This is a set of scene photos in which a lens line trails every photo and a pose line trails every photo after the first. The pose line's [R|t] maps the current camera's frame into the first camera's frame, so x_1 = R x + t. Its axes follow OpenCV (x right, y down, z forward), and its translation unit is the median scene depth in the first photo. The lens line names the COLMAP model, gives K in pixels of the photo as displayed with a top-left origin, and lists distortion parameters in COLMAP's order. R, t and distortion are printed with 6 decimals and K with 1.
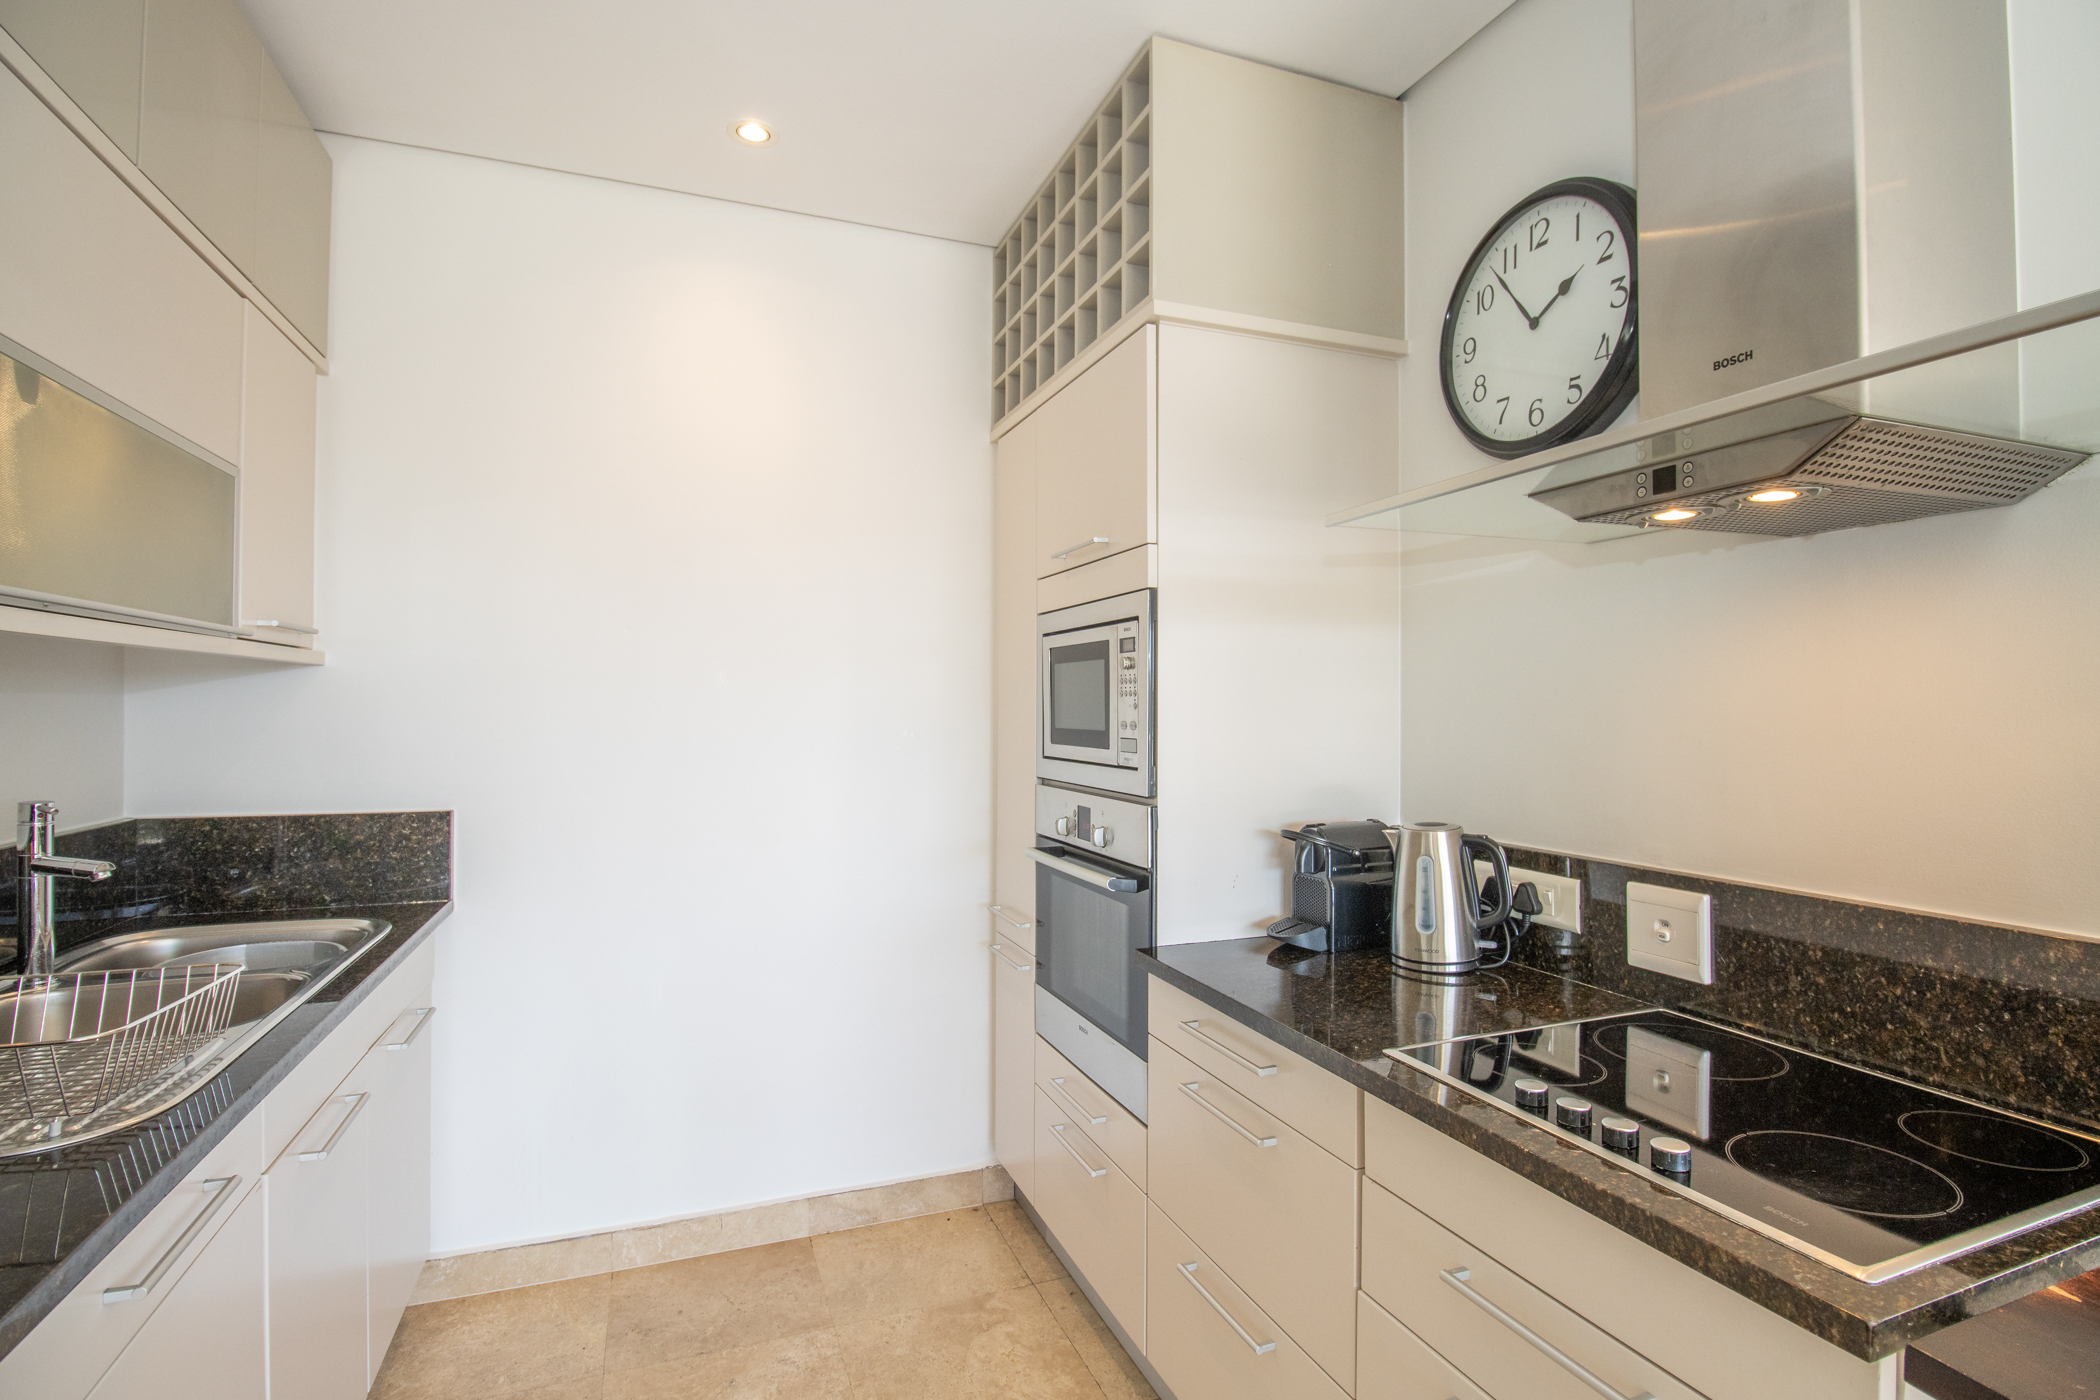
lens RADIAL K [[988.2, 0, 1054.9], [0, 988.2, 704.3], [0, 0, 1]] dist [-0.003076, -0.011143]
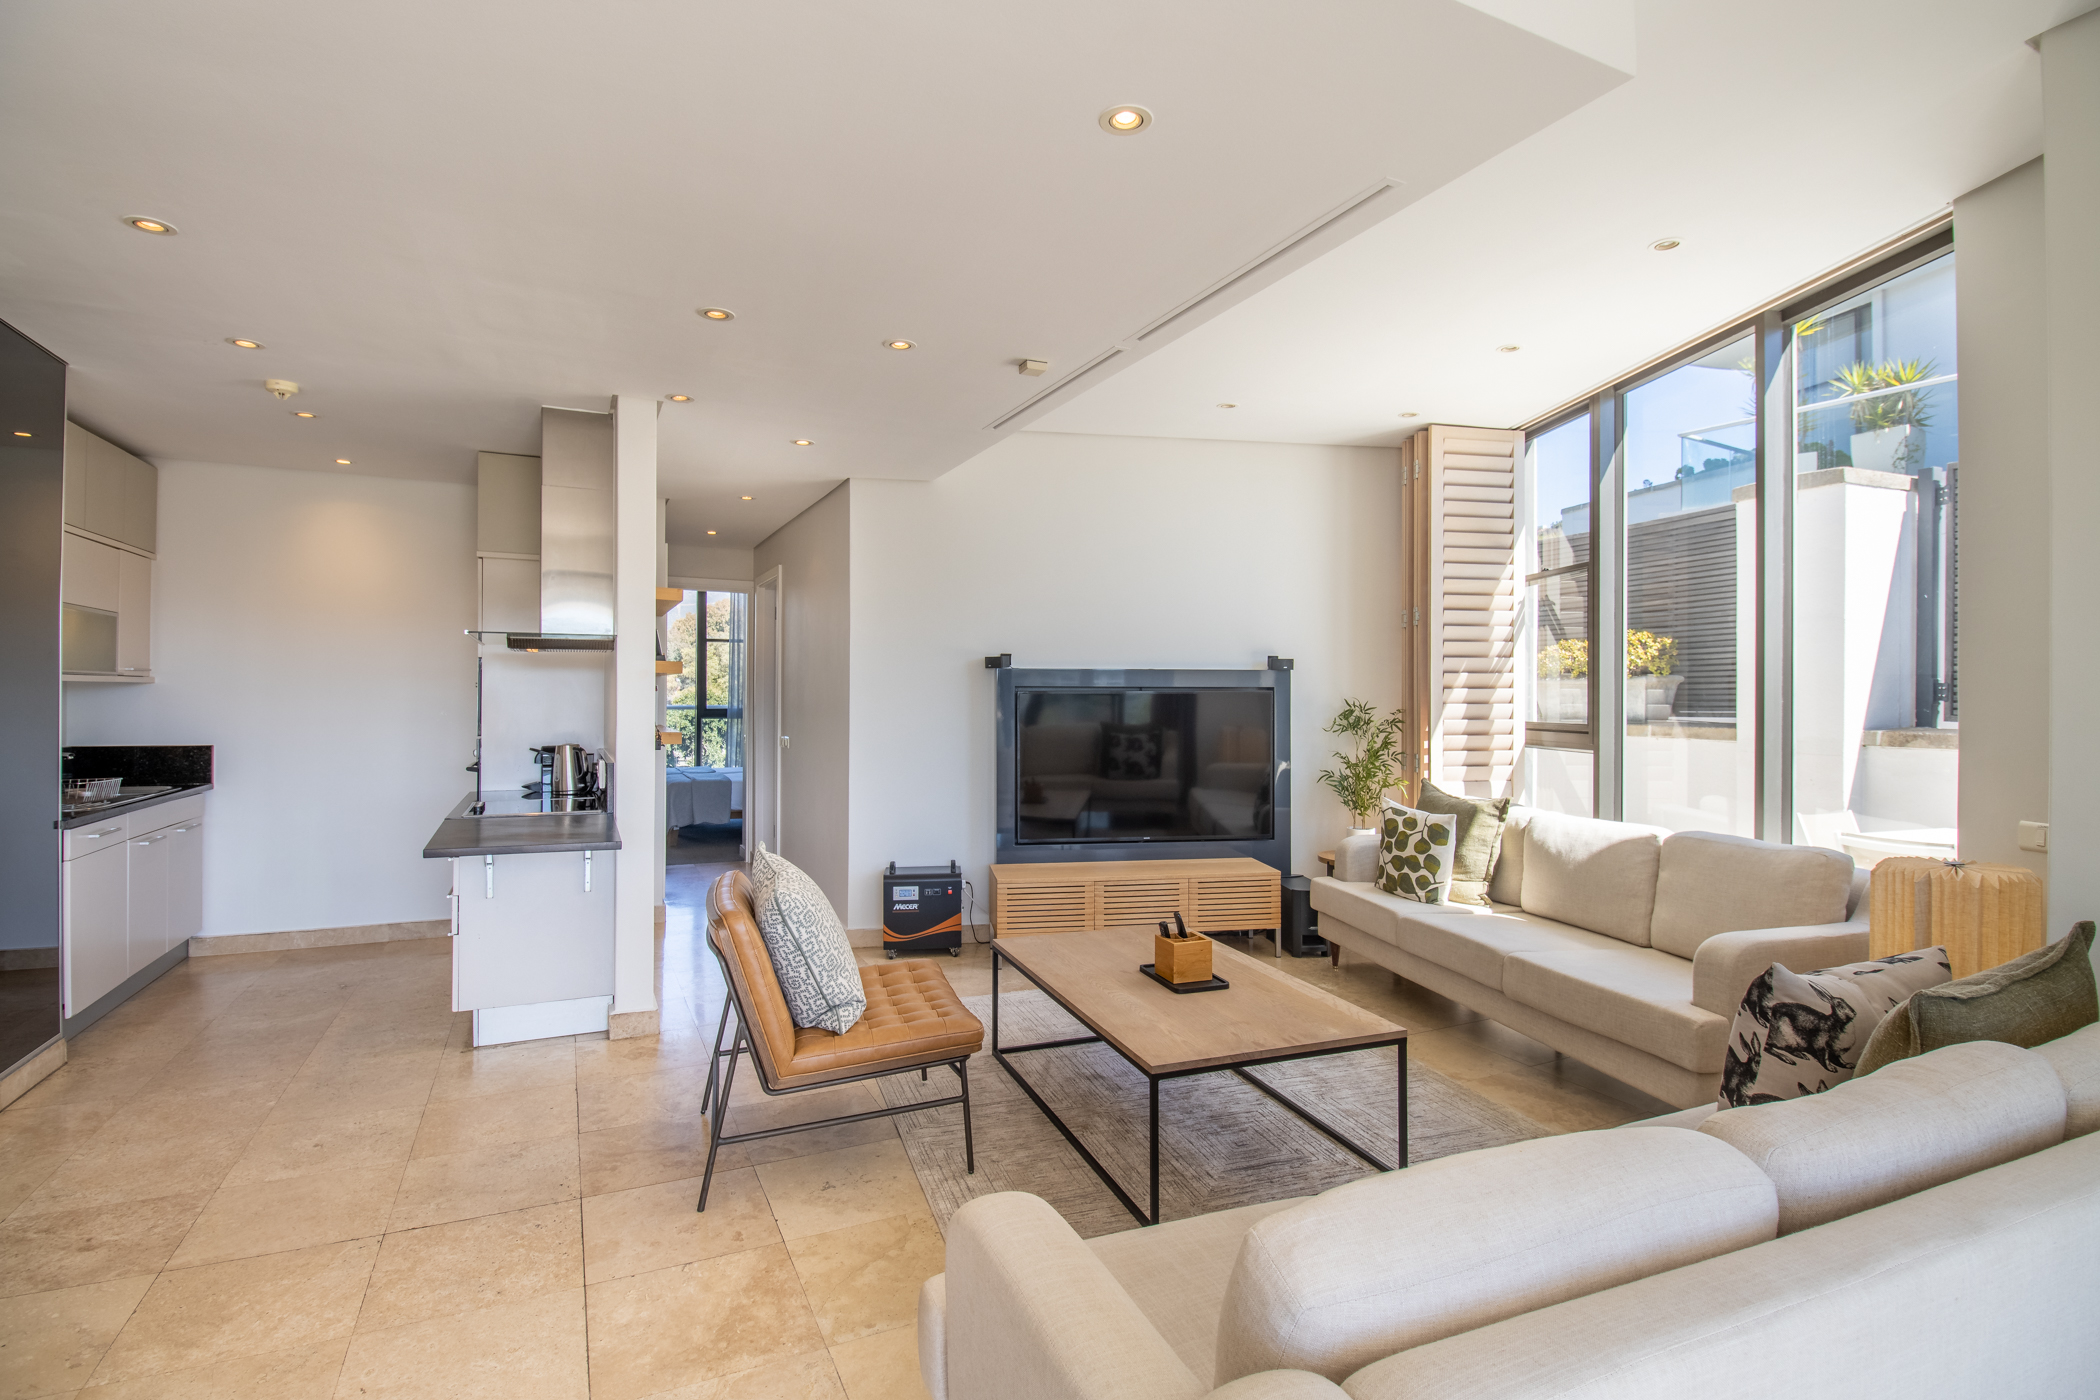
lens RADIAL K [[988.2, 0, 1056.7], [0, 988.2, 691.7], [0, 0, 1]] dist [-0.003076, -0.011143]
pose [[0.996133, 0.002847, 0.087811, 1.603878], [-0.003132, 0.999990, 0.003111, -0.044205], [-0.087801, -0.003374, 0.996132, -2.027583]]
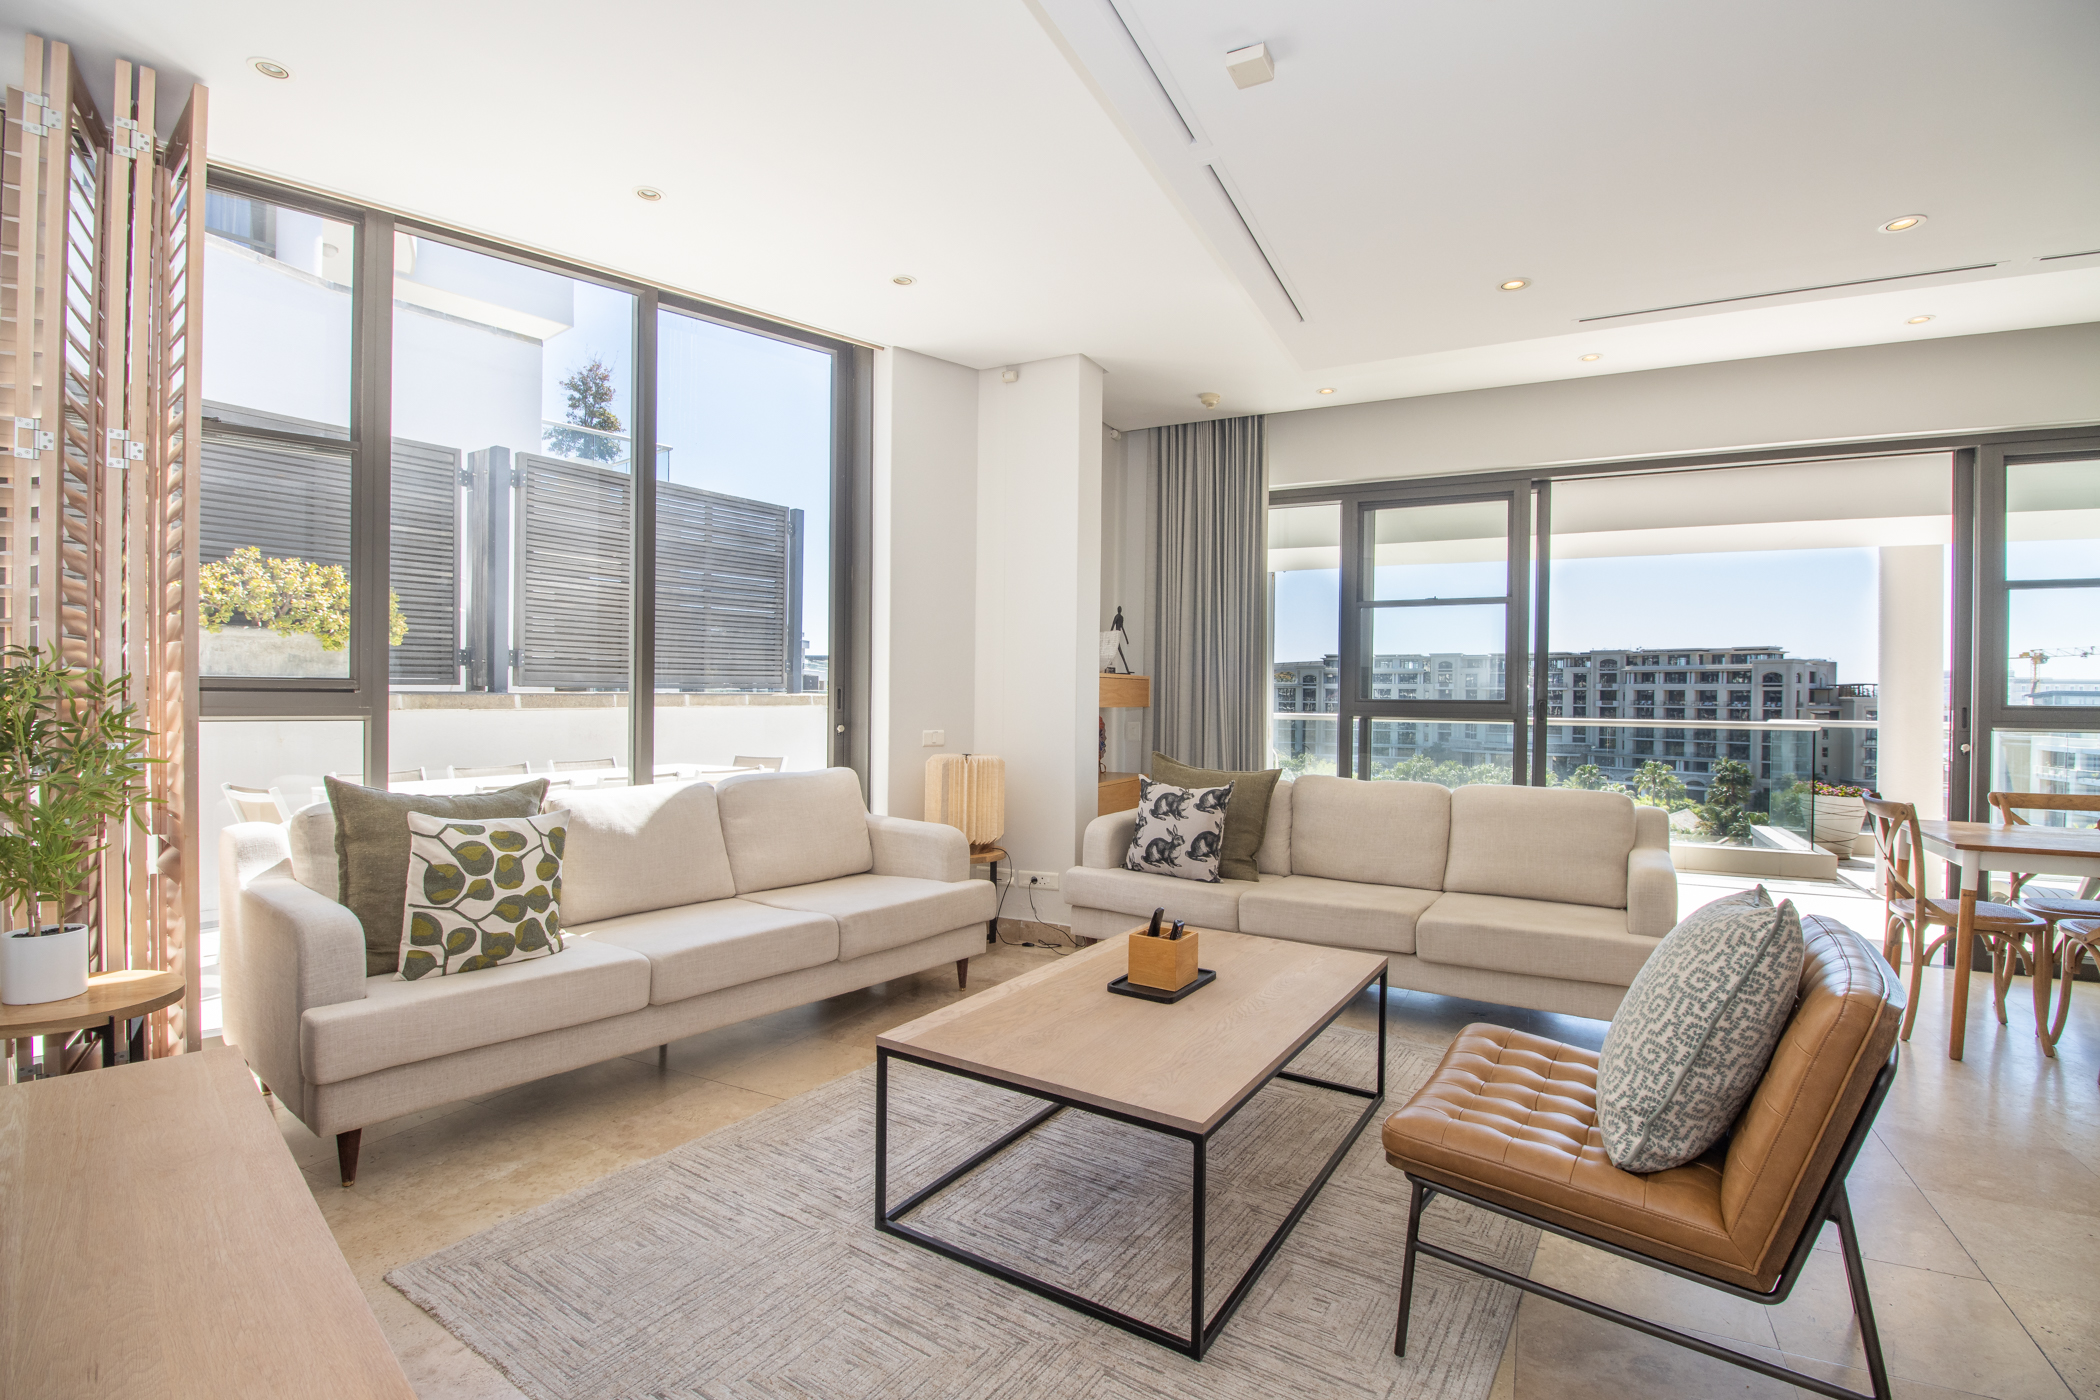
lens RADIAL K [[988.2, 0, 1058.4], [0, 988.2, 694.8], [0, 0, 1]] dist [-0.003076, -0.011143]
pose [[-0.651668, -0.011316, 0.758420, 0.924750], [-0.017795, 0.999842, -0.000373, 0.071092], [-0.758295, -0.013739, -0.651766, 1.153173]]
